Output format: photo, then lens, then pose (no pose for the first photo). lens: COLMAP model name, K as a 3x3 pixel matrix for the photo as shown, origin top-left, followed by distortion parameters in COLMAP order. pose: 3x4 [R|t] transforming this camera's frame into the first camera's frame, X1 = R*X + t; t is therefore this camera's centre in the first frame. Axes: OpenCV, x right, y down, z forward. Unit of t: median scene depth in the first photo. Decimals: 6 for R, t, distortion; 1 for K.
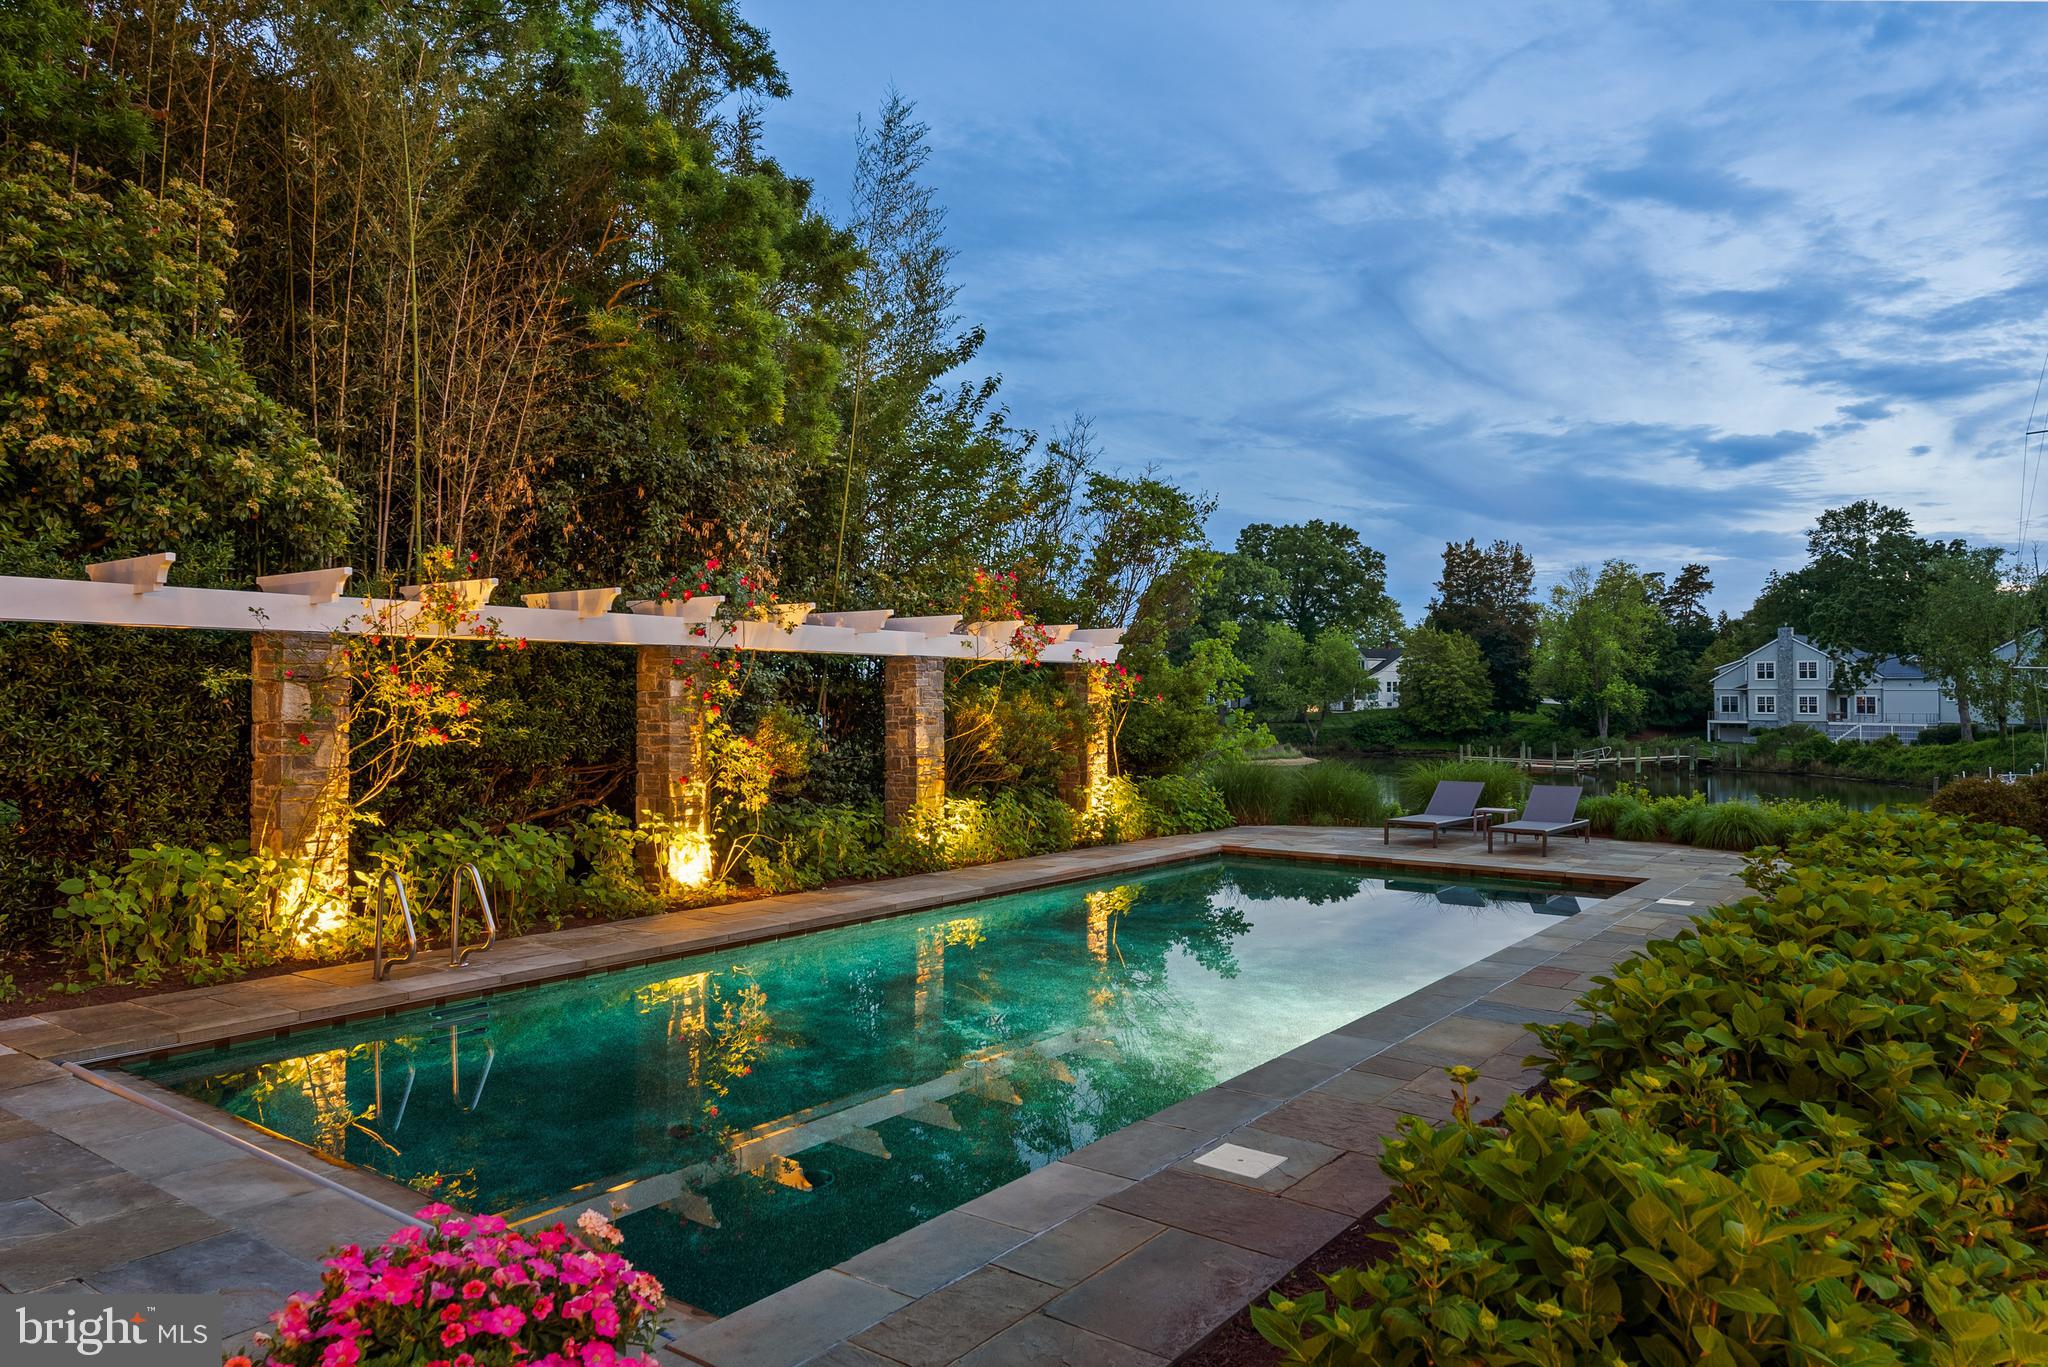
lens RADIAL K [[1336.4, 0, 1024.0], [0, 1336.4, 683.5], [0, 0, 1]] dist [-0.001274, -0.000781]
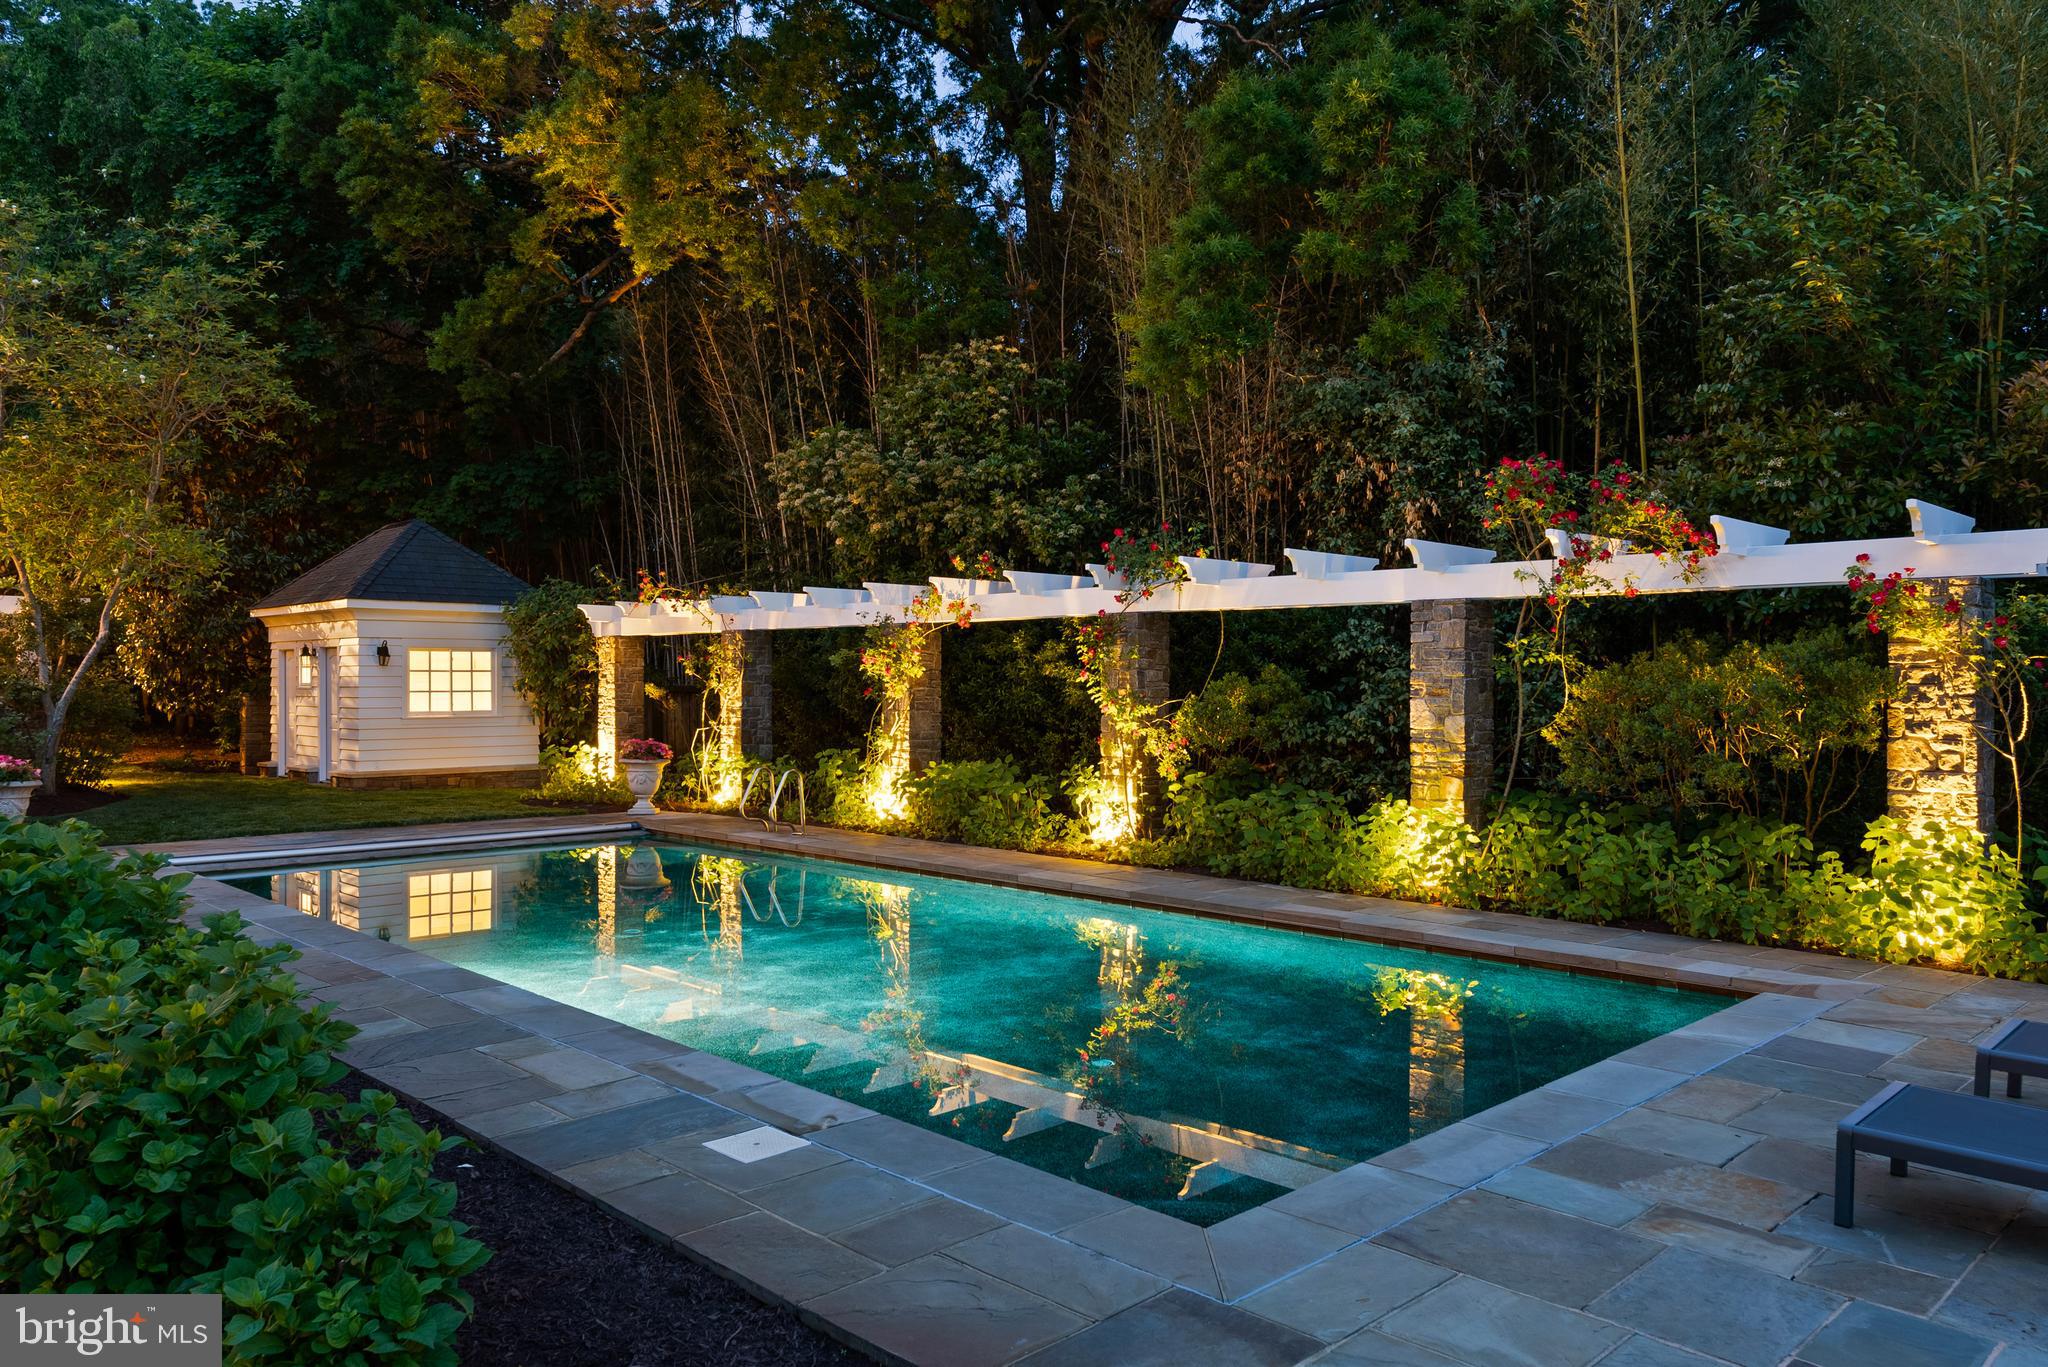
lens RADIAL K [[1429.8, 0, 1024.0], [0, 1429.8, 683.5], [0, 0, 1]] dist [0.001205, 0.000564]
pose [[-0.155488, 0.000946, -0.987837, 0.759738], [0.008029, 0.999968, -0.000306, 0.023721], [0.987805, -0.007979, -0.155491, 0.968586]]
